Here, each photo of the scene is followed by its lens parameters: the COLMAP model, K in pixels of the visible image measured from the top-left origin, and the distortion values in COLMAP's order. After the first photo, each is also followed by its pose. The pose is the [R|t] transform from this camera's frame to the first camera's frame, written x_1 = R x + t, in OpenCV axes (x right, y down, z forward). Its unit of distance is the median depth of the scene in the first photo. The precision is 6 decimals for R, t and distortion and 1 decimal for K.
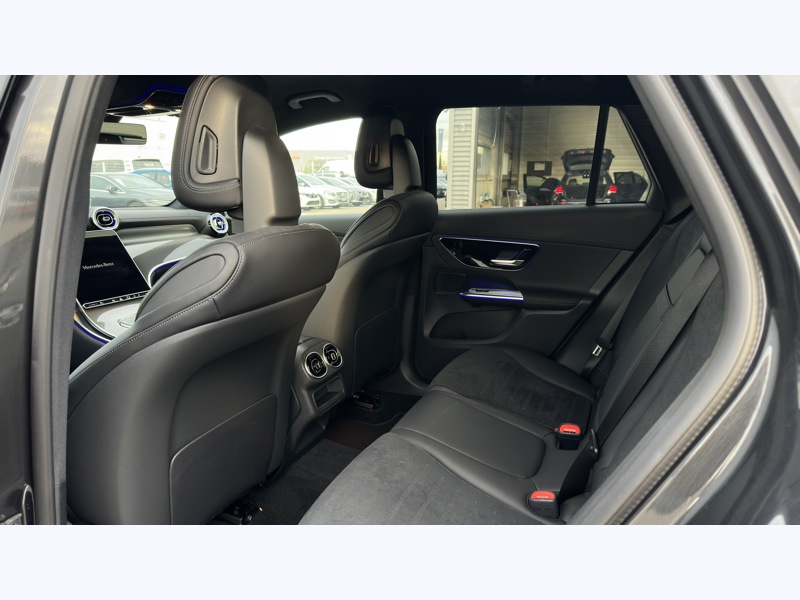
lens RADIAL K [[557.0, 0, 400.0], [0, 557.0, 300.0], [0, 0, 1]] dist [0.091279, -0.129791]
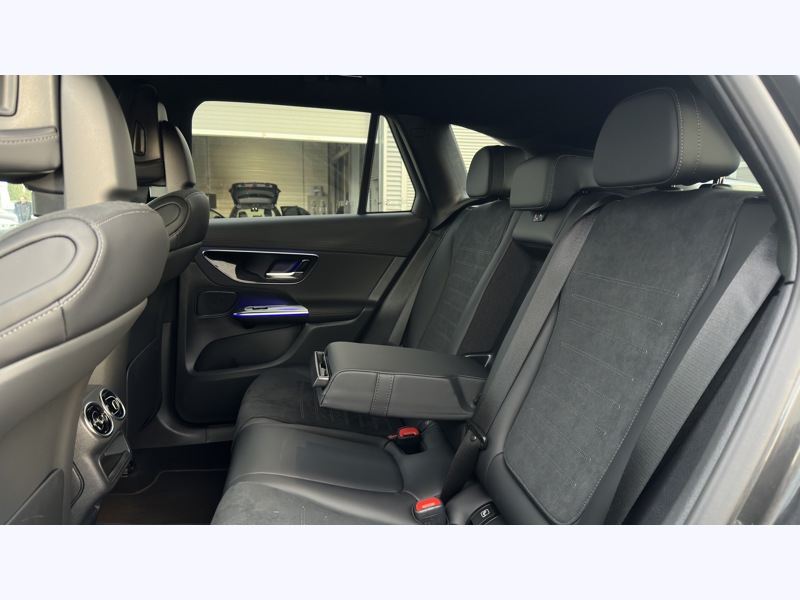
lens RADIAL K [[557.0, 0, 400.0], [0, 557.0, 300.0], [0, 0, 1]] dist [0.091279, -0.129791]
pose [[0.836725, -0.076552, 0.542246, -0.162264], [0.109180, 0.993622, -0.028197, 0.021342], [-0.536629, 0.082795, 0.839747, 0.130942]]
